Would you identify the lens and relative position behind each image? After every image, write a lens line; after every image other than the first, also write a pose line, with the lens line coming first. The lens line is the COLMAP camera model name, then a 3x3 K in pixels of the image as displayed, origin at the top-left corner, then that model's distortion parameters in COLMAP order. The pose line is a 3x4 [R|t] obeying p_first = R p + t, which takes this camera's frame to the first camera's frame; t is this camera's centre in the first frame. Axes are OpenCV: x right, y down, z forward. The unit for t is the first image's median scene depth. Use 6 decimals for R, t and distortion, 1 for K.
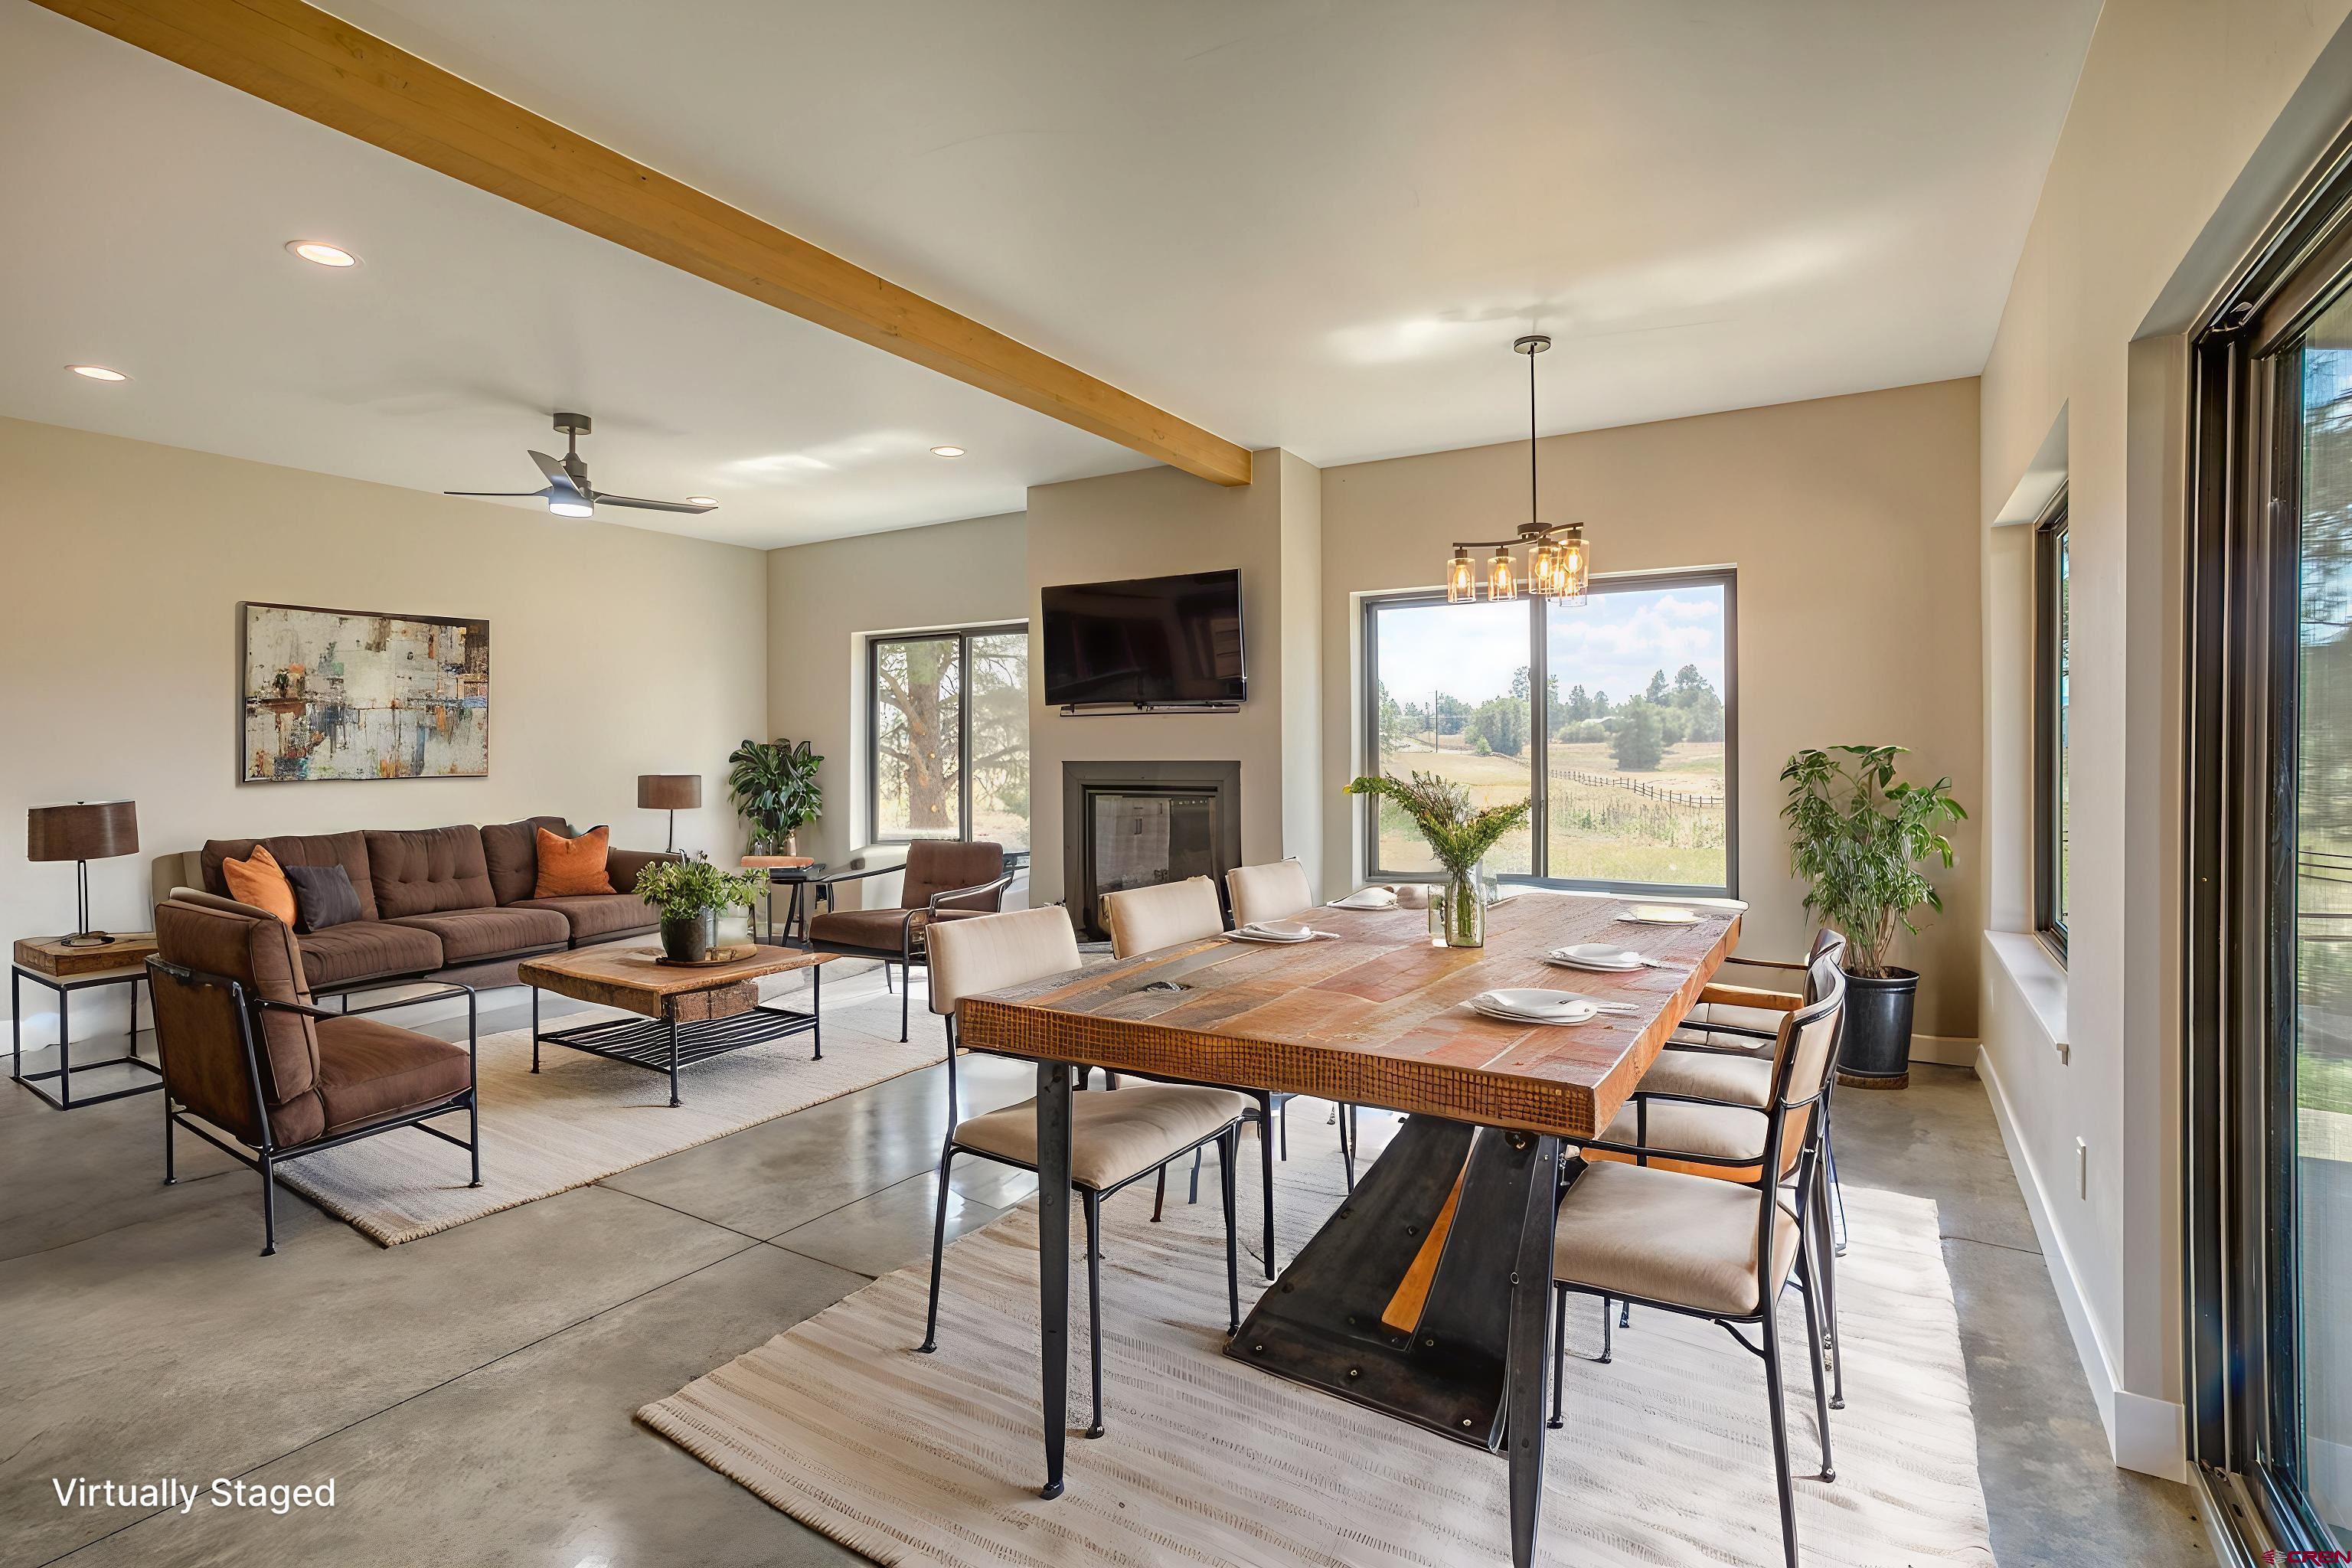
lens RADIAL K [[1139.2, 0, 1175.2], [0, 1139.2, 758.3], [0, 0, 1]] dist [-0.047636, 0.031648]
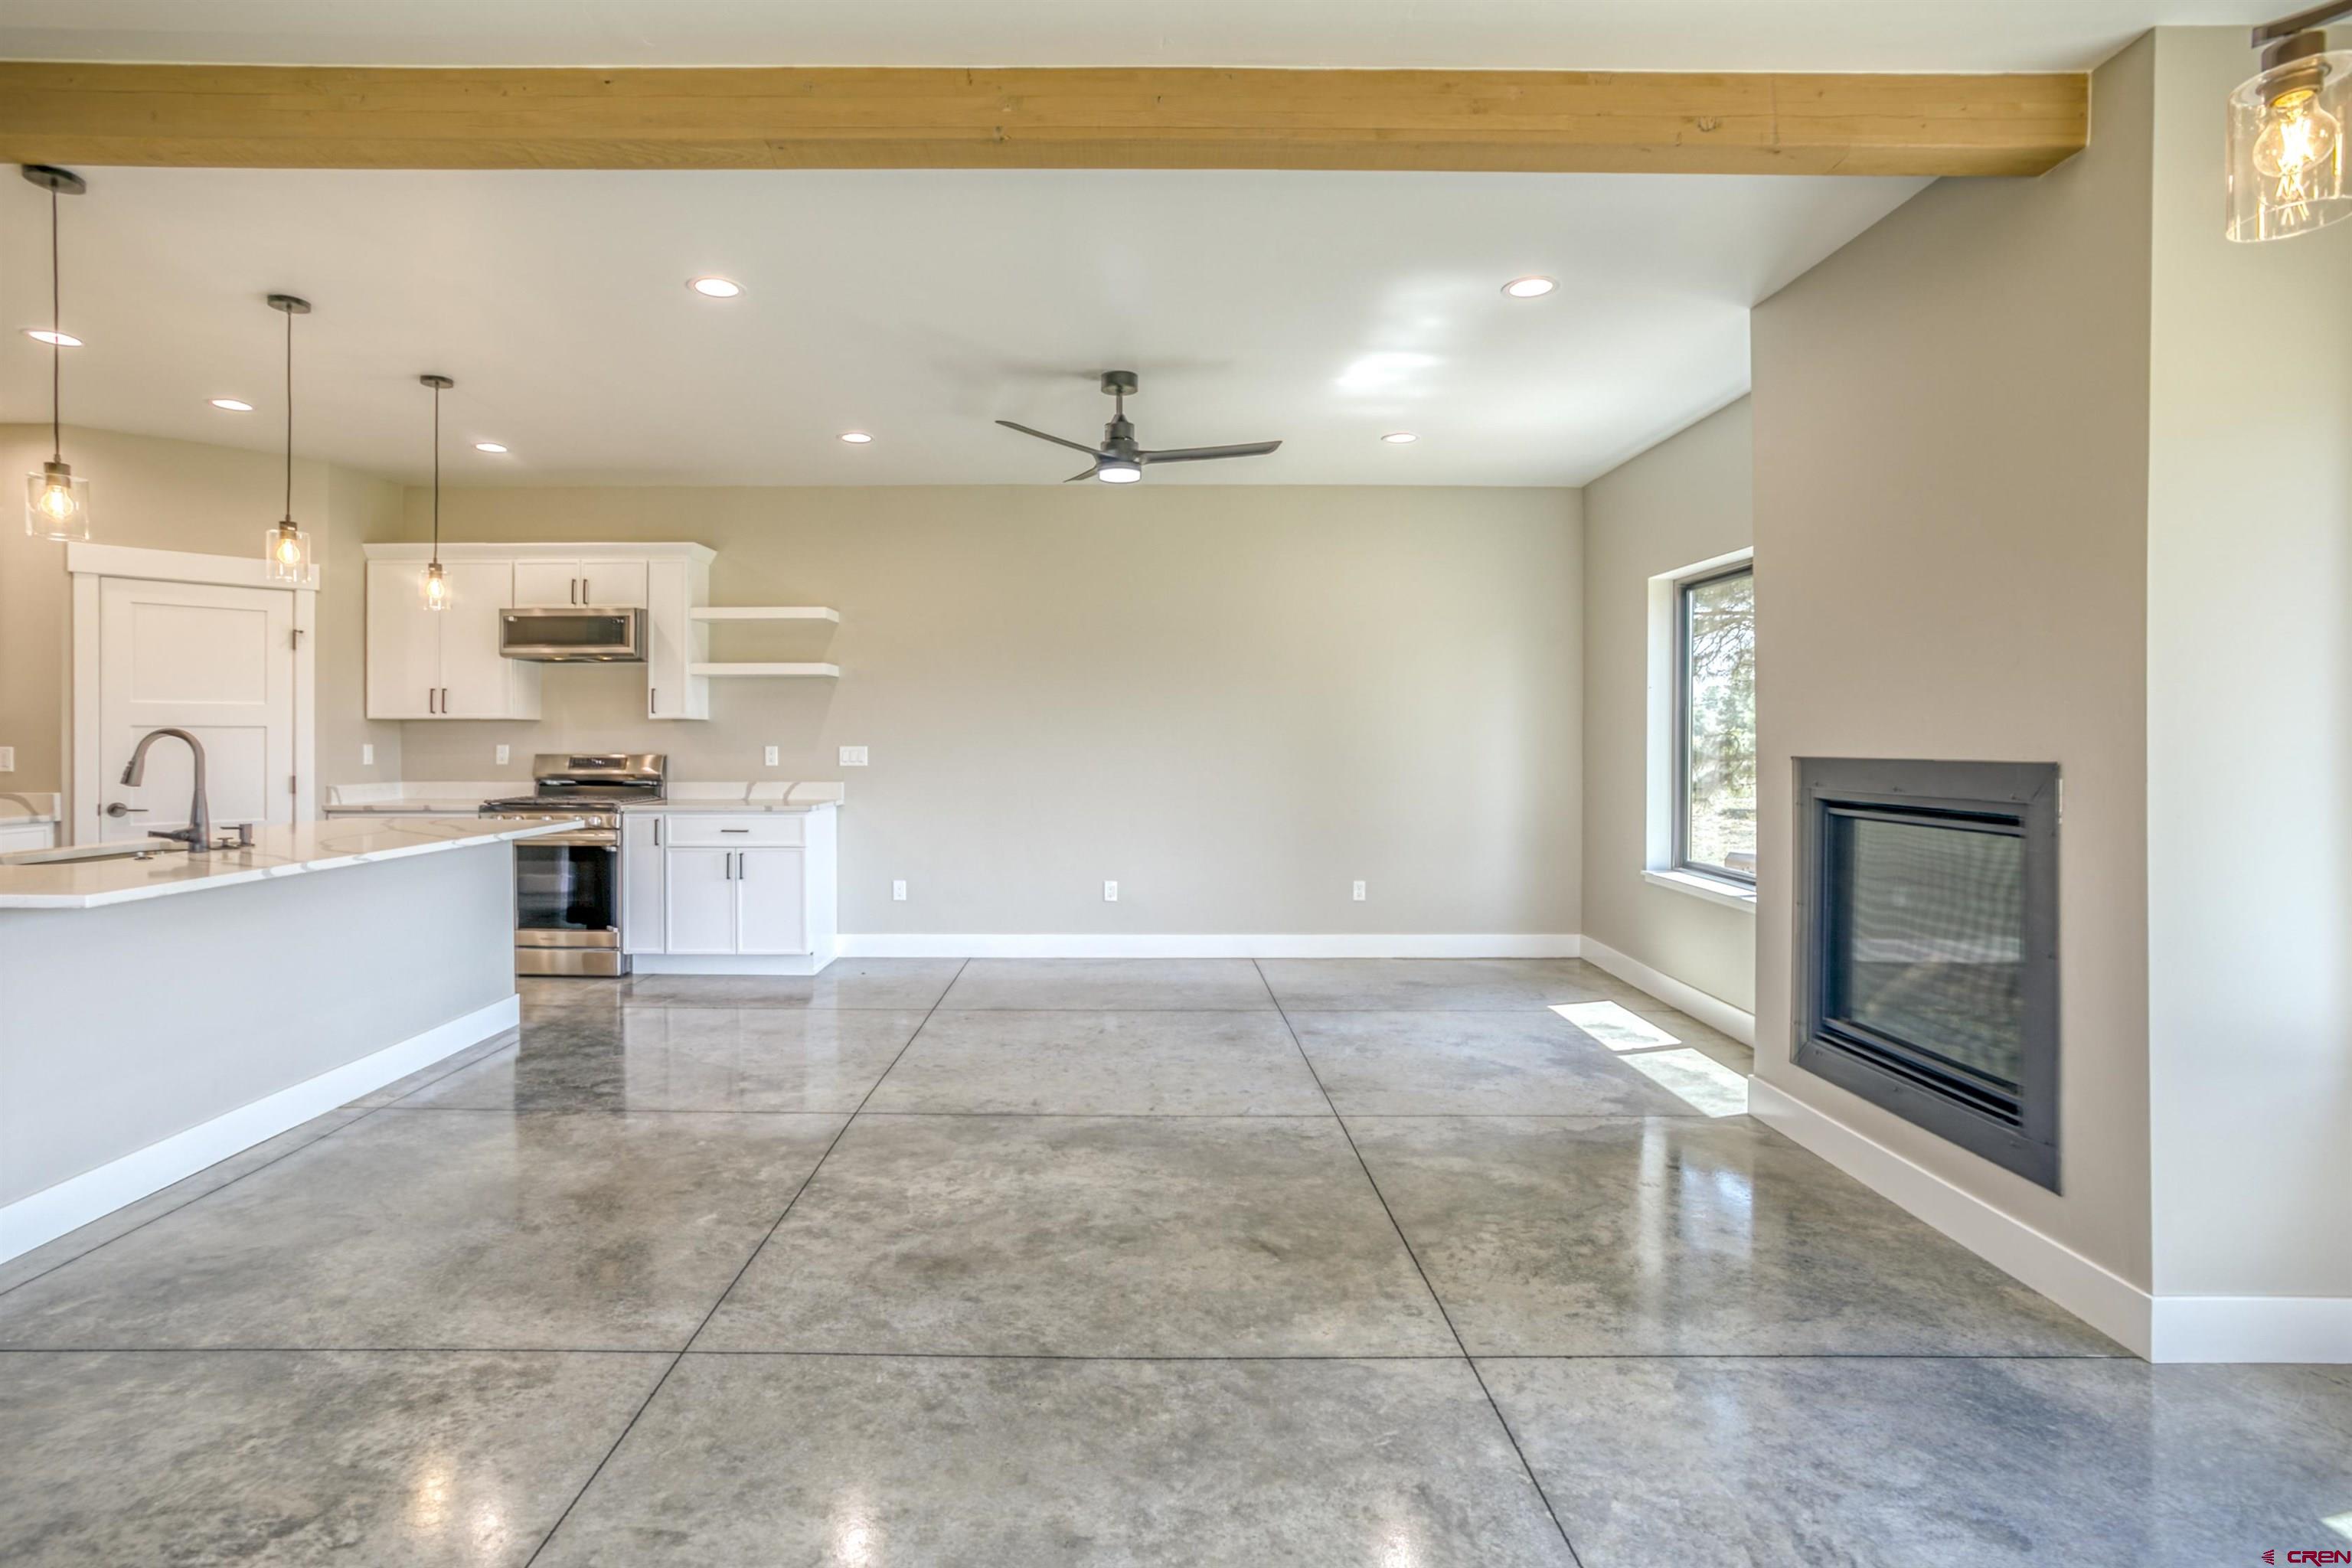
lens RADIAL K [[1168.2, 0, 1110.2], [0, 1168.2, 740.4], [0, 0, 1]] dist [-0.060523, 0.044167]
pose [[0.515920, 0.005926, -0.856617, 0.286641], [-0.010039, 0.999949, 0.000871, -0.003095], [0.856578, 0.008150, 0.515953, 0.501864]]
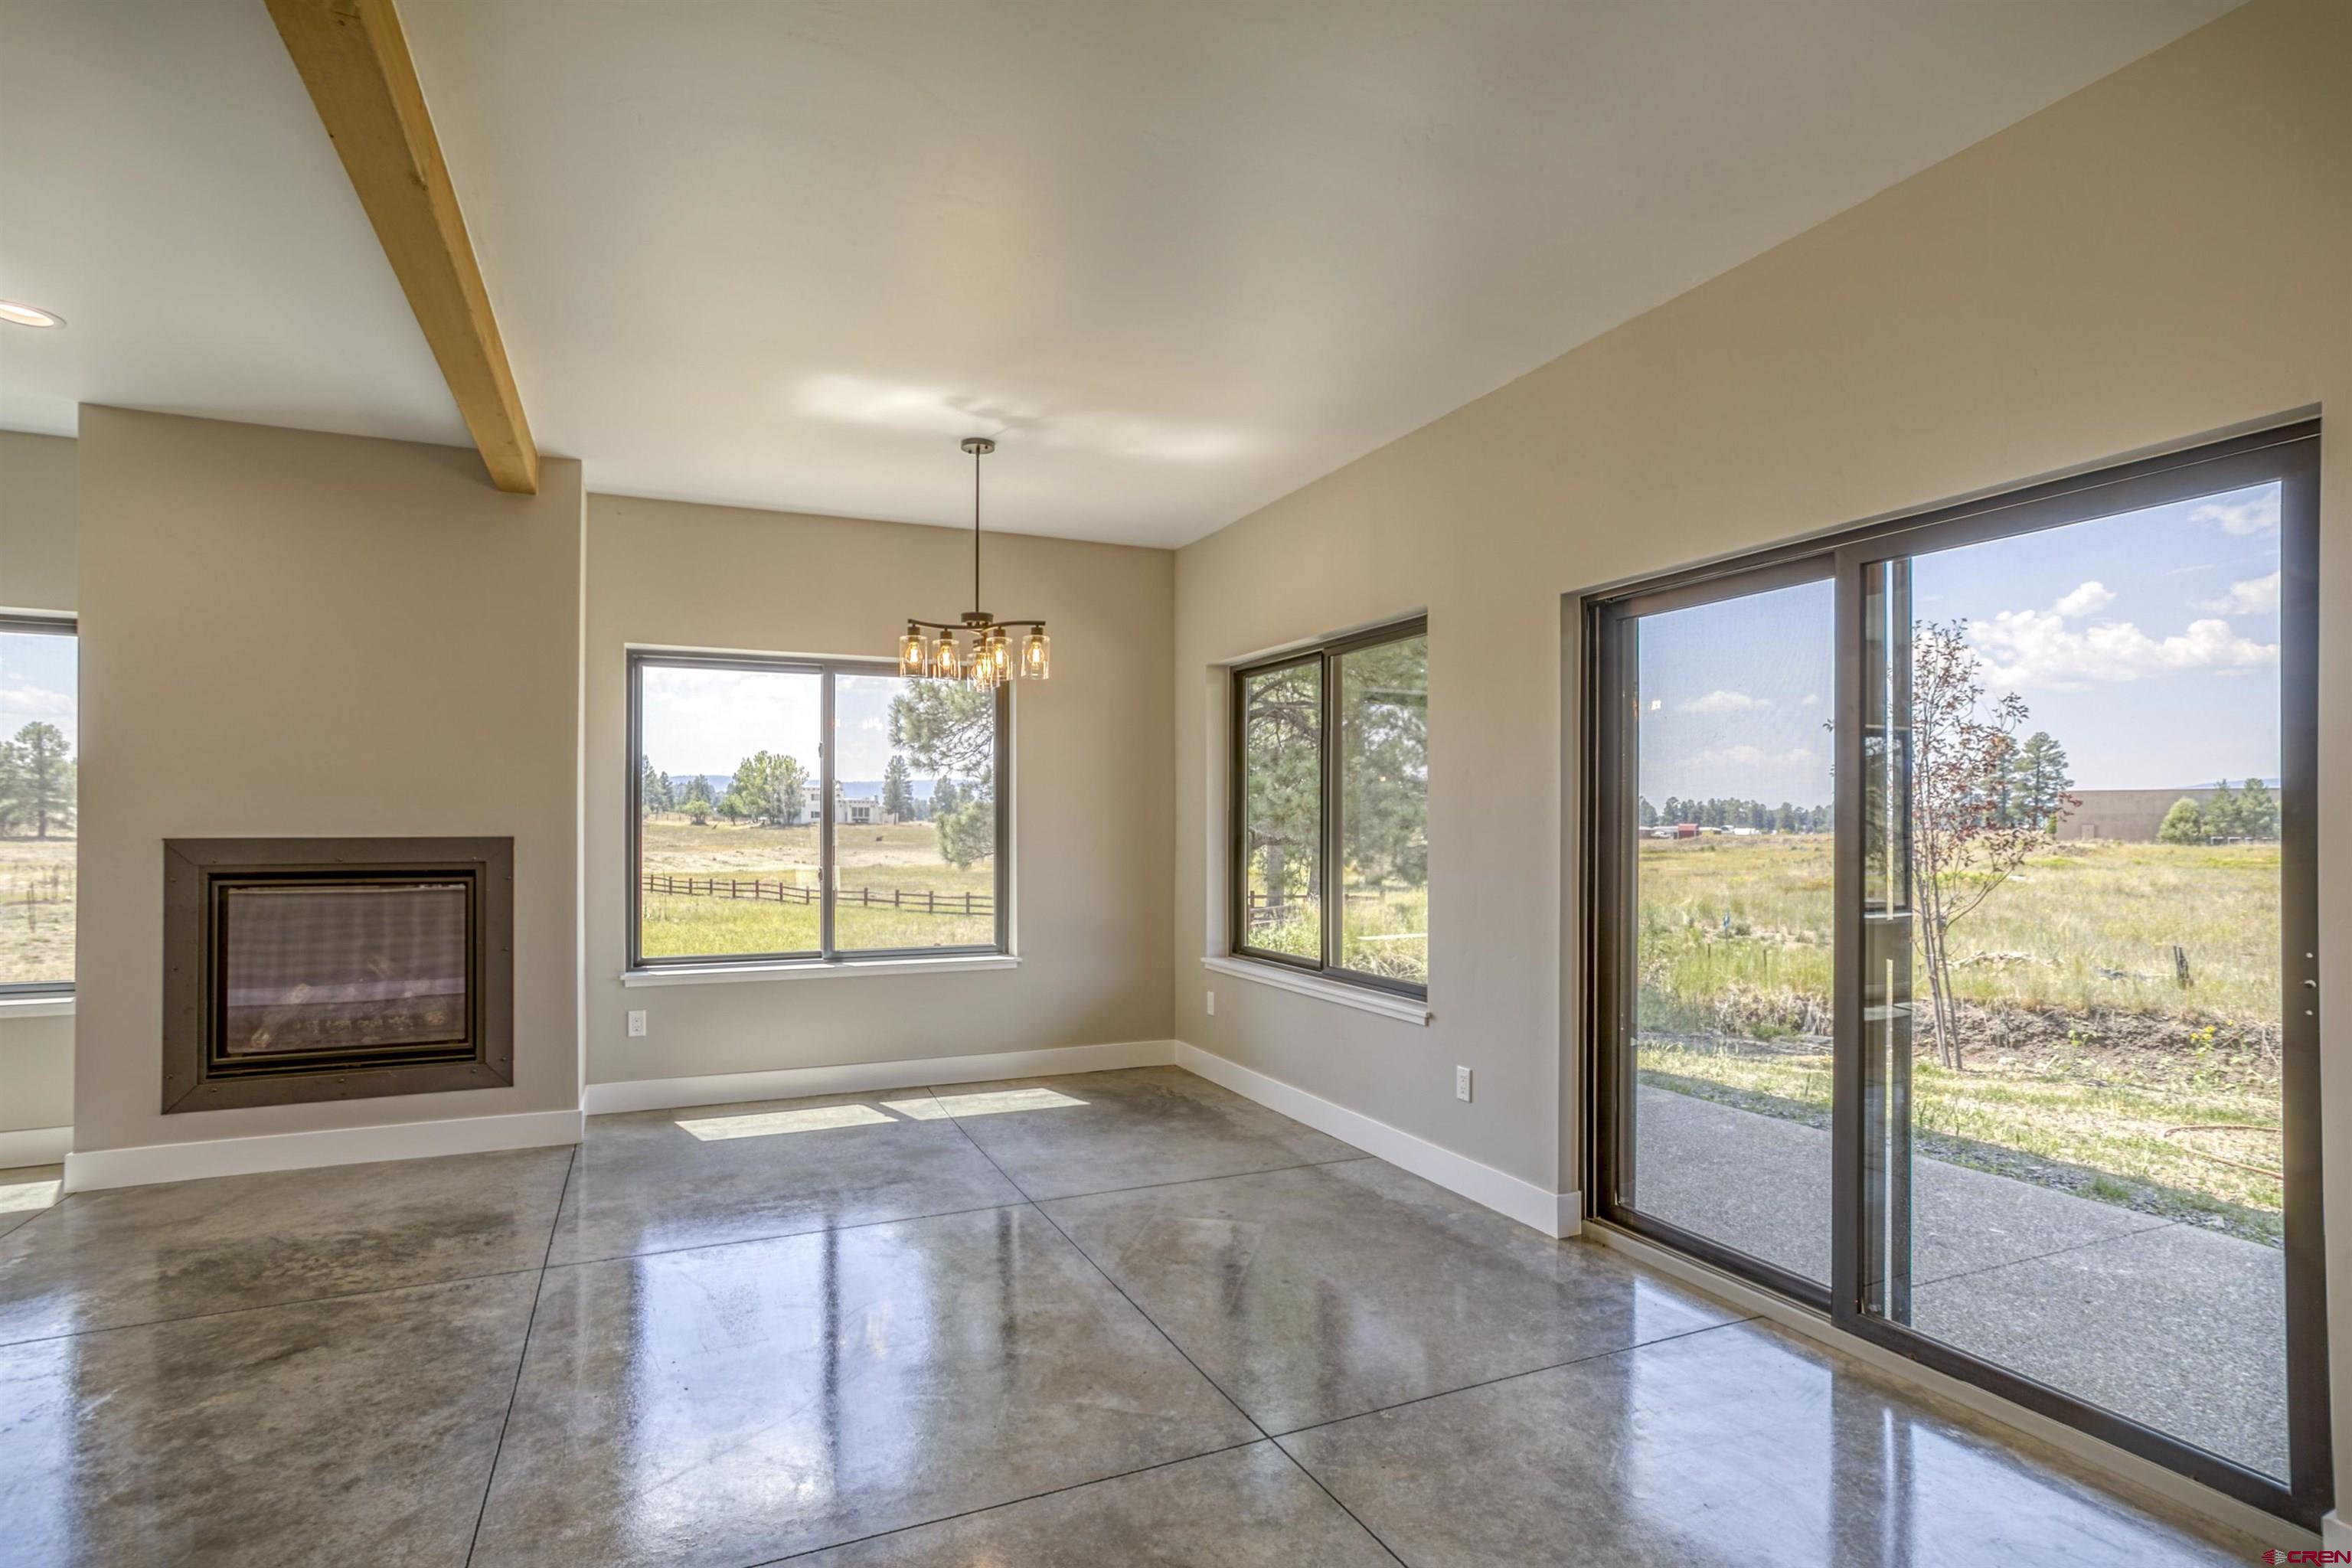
lens RADIAL K [[1149.4, 0, 1165.5], [0, 1149.4, 802.0], [0, 0, 1]] dist [-0.017134, 0.000058]
pose [[0.566133, 0.021074, 0.824044, -0.394738], [0.003899, 0.999594, -0.028242, 0.002856], [-0.824304, 0.019202, 0.565821, 0.201888]]
